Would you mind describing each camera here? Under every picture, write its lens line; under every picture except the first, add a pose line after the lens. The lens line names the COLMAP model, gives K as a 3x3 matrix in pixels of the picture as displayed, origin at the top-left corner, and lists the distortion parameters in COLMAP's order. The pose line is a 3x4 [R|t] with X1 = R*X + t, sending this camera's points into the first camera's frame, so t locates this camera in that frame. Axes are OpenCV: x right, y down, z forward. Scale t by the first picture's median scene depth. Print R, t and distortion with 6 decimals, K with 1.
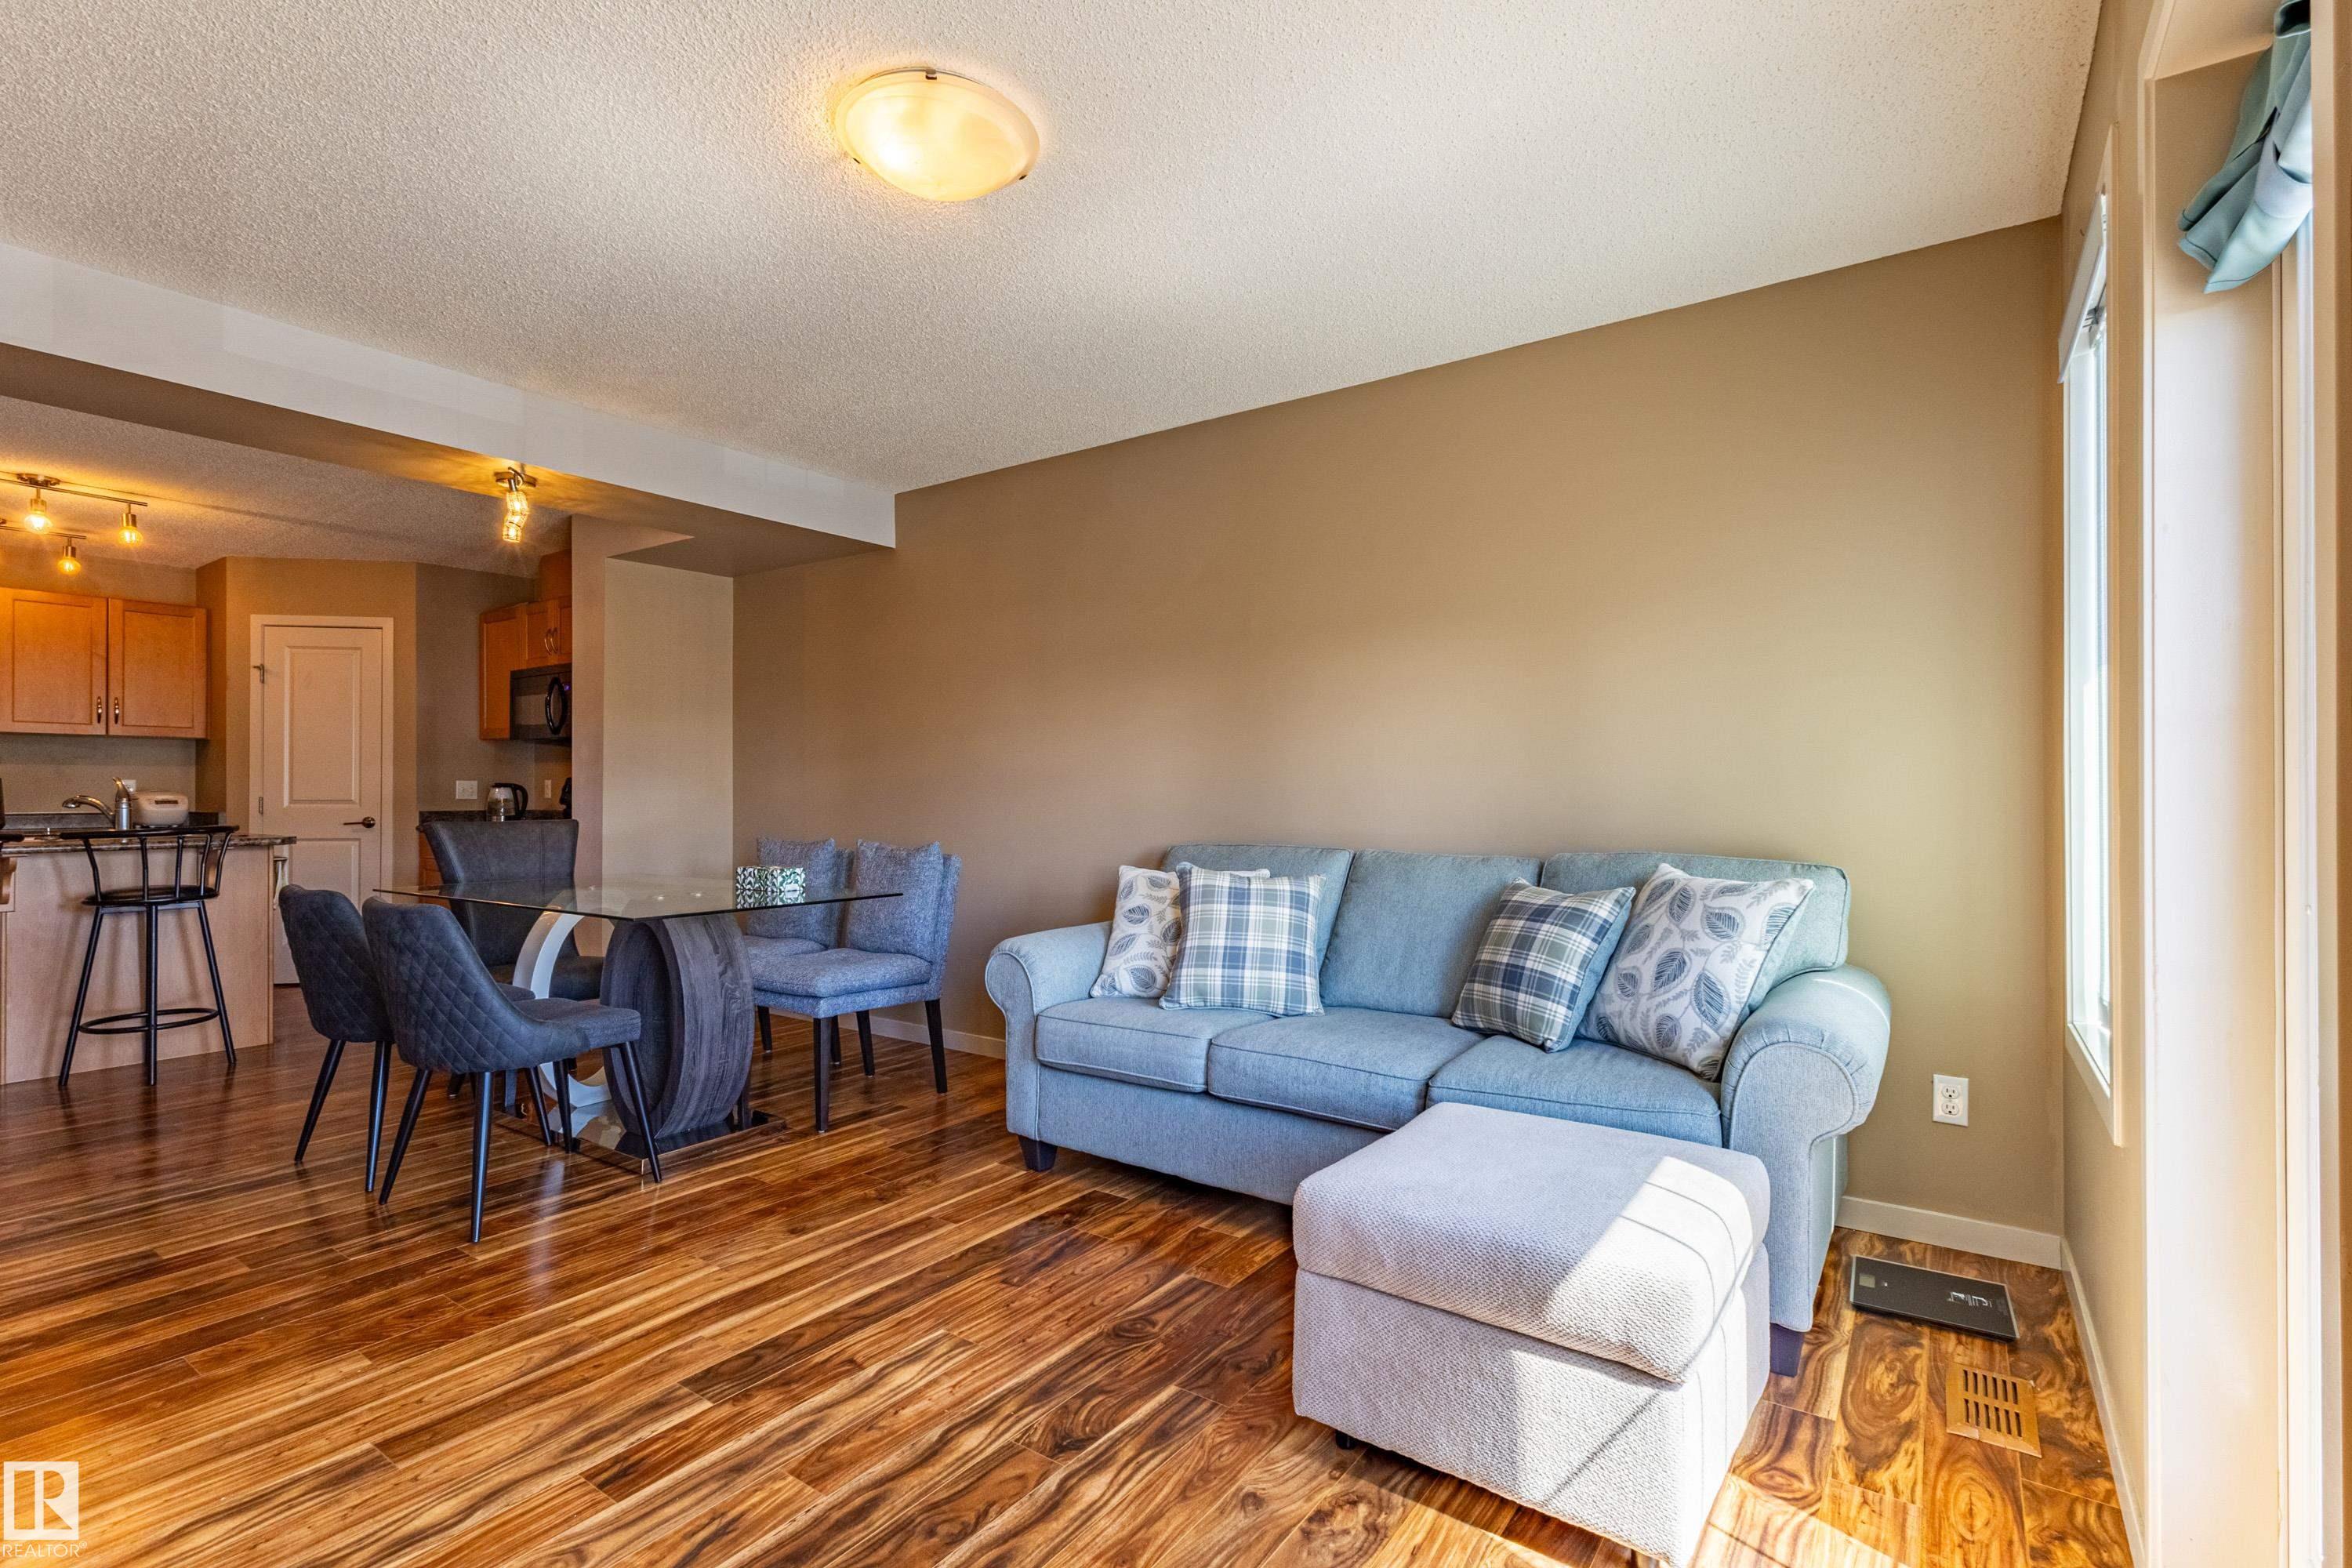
lens RADIAL K [[1089.6, 0, 1156.3], [0, 1089.6, 788.0], [0, 0, 1]] dist [0.004734, 0.001073]
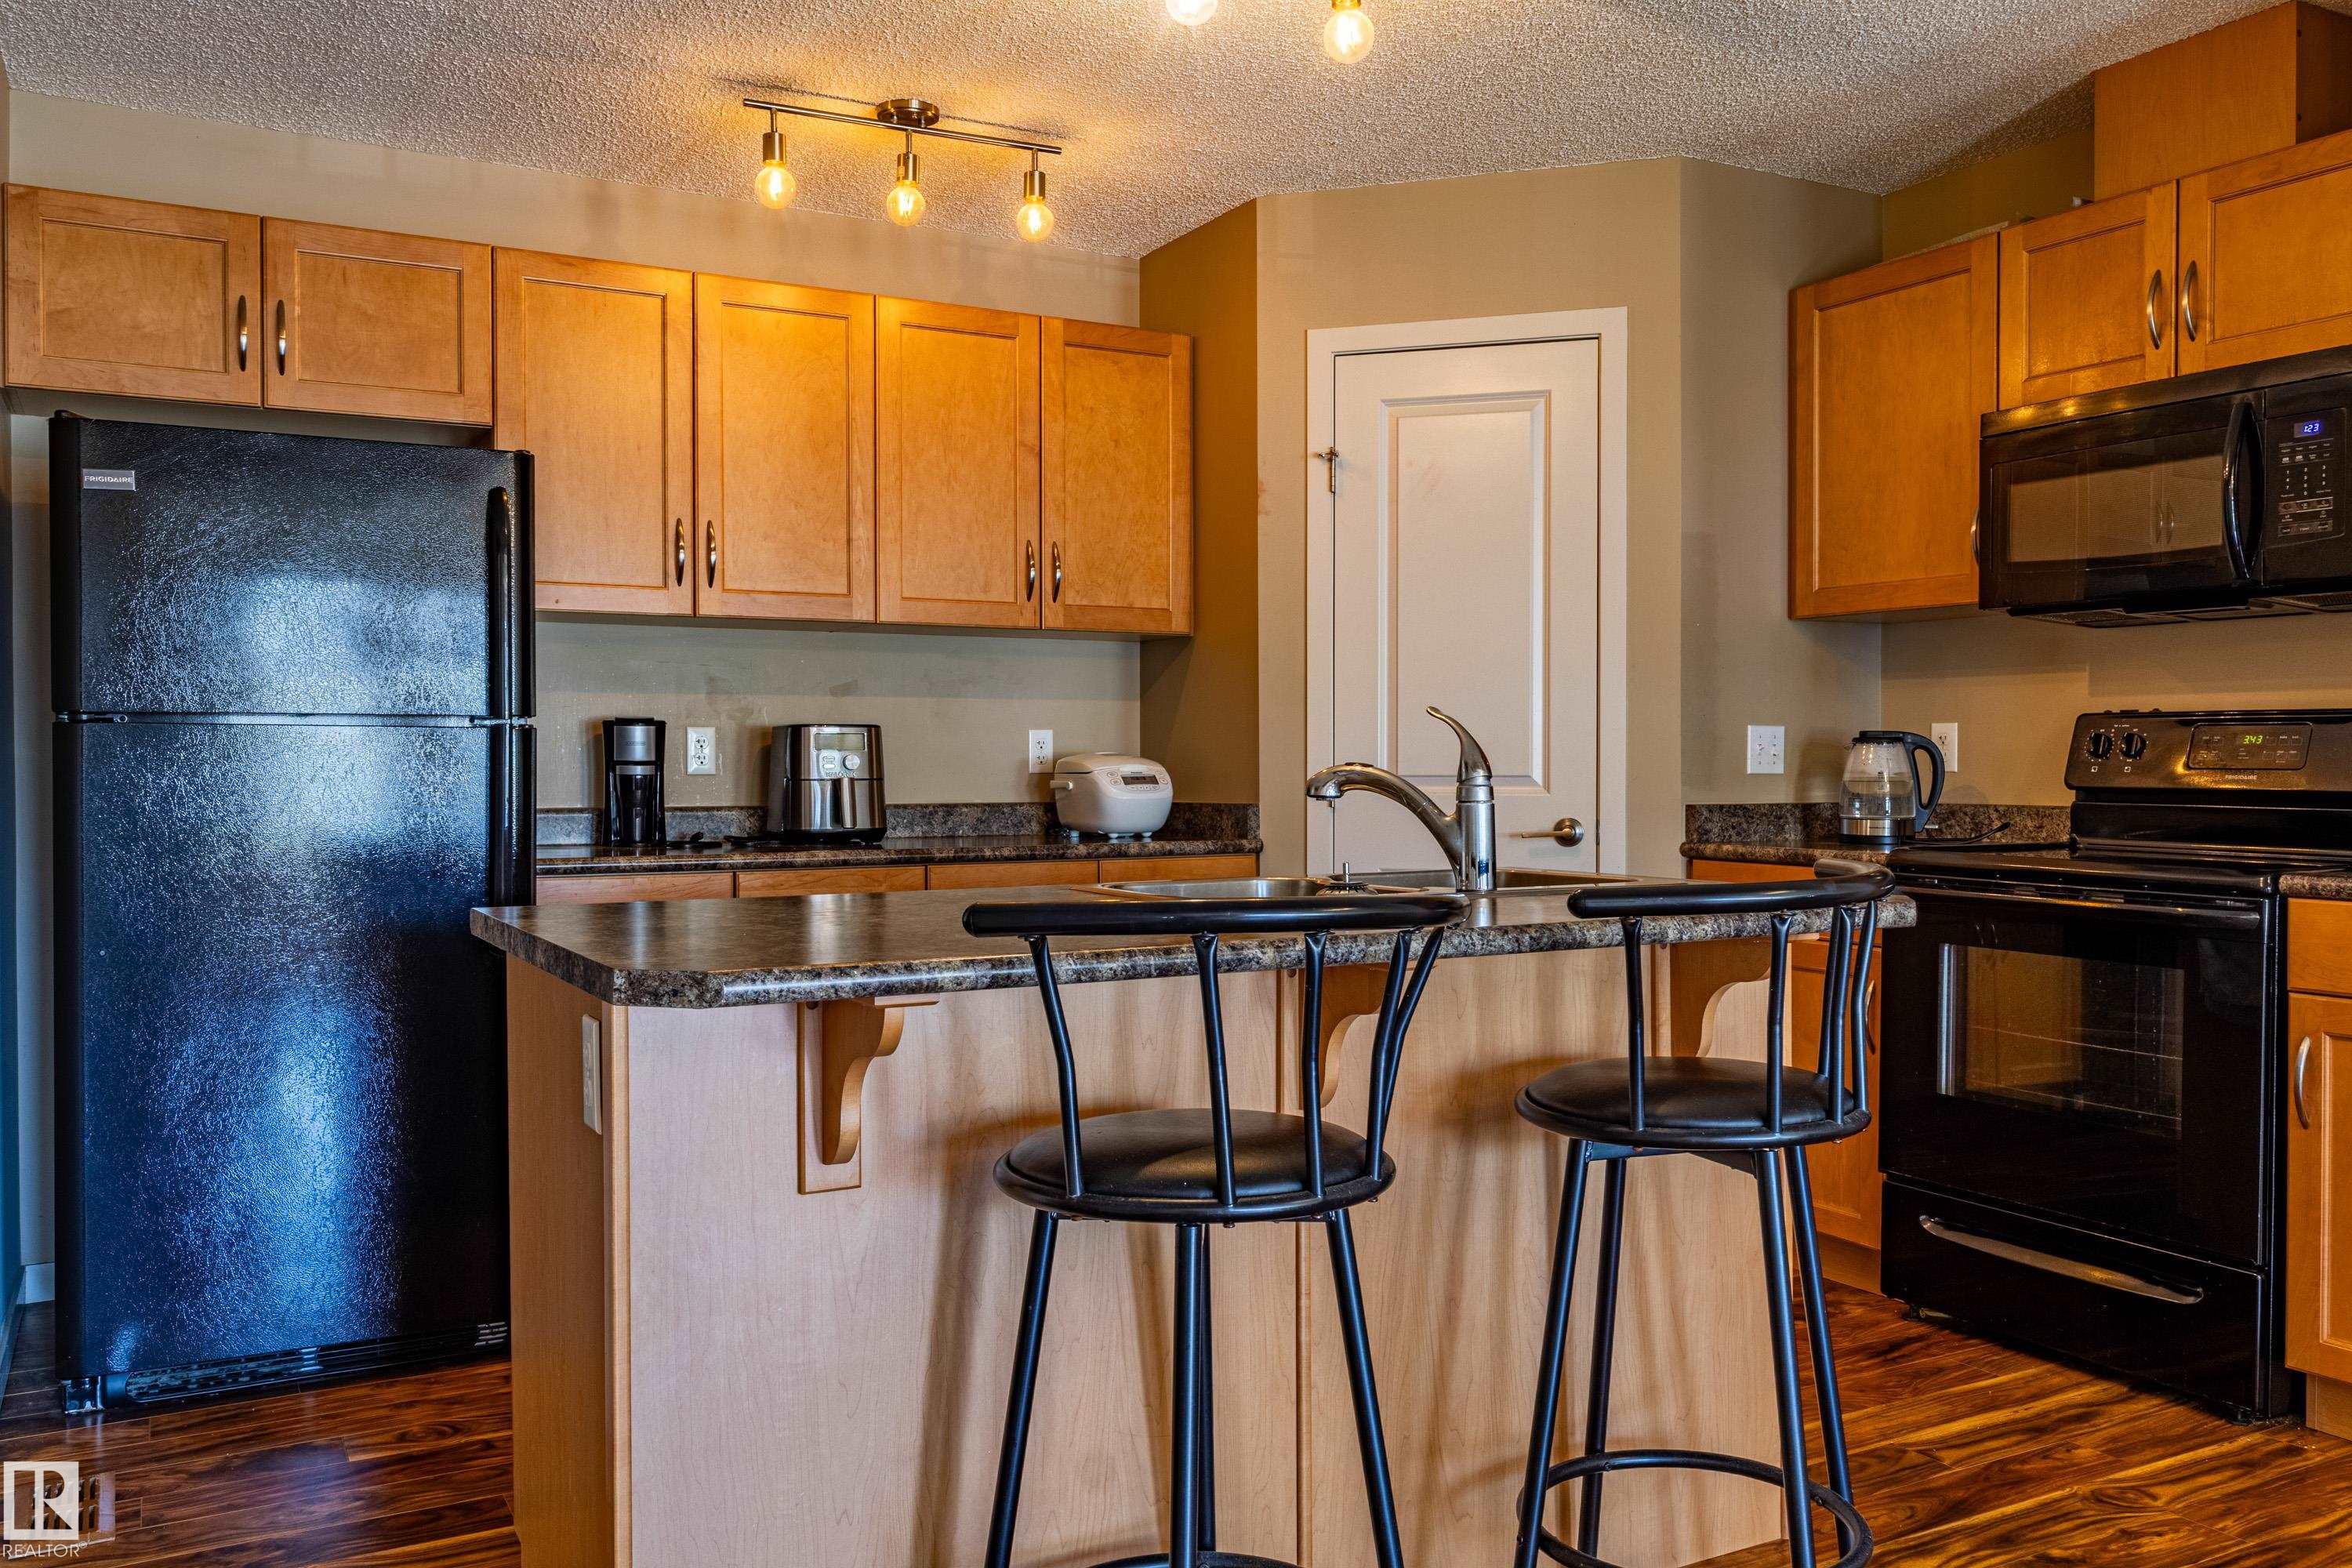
lens RADIAL K [[1865.2, 0, 1159.5], [0, 1865.2, 792.5], [0, 0, 1]] dist [0.017046, -0.014736]
pose [[0.901284, 0.005522, -0.433193, -1.112834], [0.004075, 0.999766, 0.021221, 0.004220], [0.433209, -0.020892, 0.901051, 0.643727]]
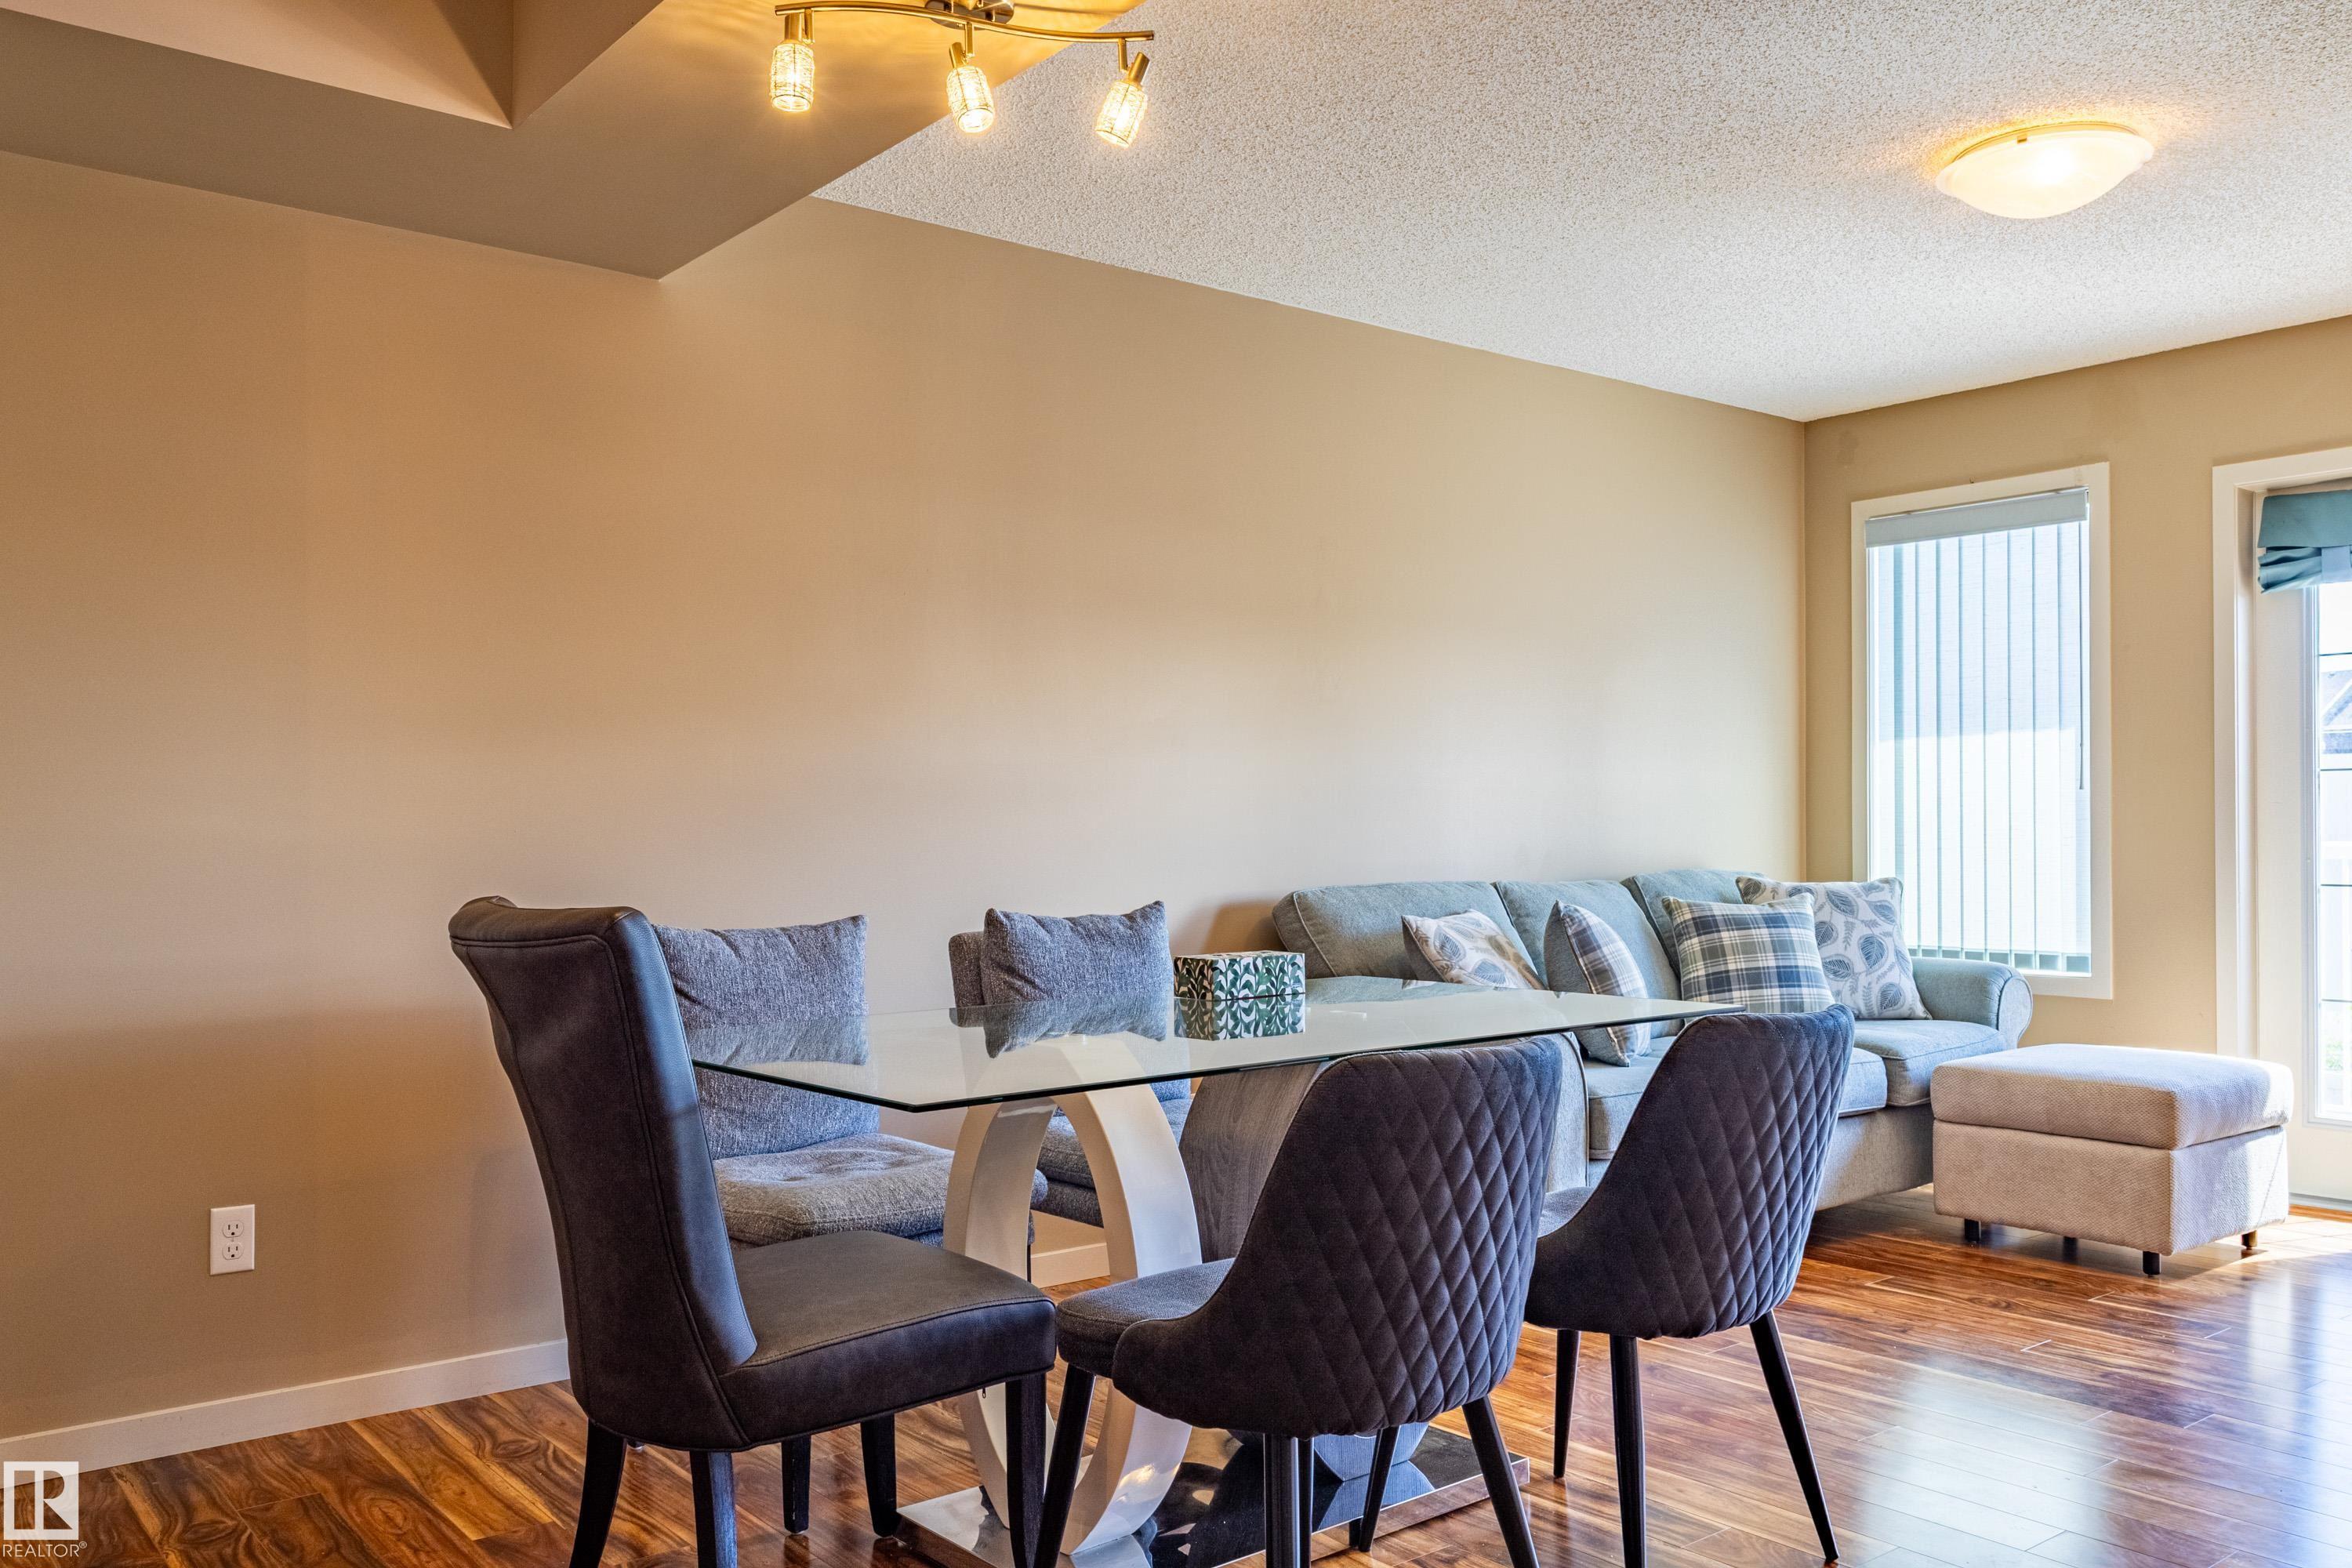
lens RADIAL K [[1865.2, 0, 1205.0], [0, 1865.2, 804.7], [0, 0, 1]] dist [0.017046, -0.014736]
pose [[0.261413, 0.008826, 0.965187, -1.418147], [0.000410, 0.999957, -0.009255, 0.008028], [-0.965227, 0.002815, 0.261399, 0.878853]]
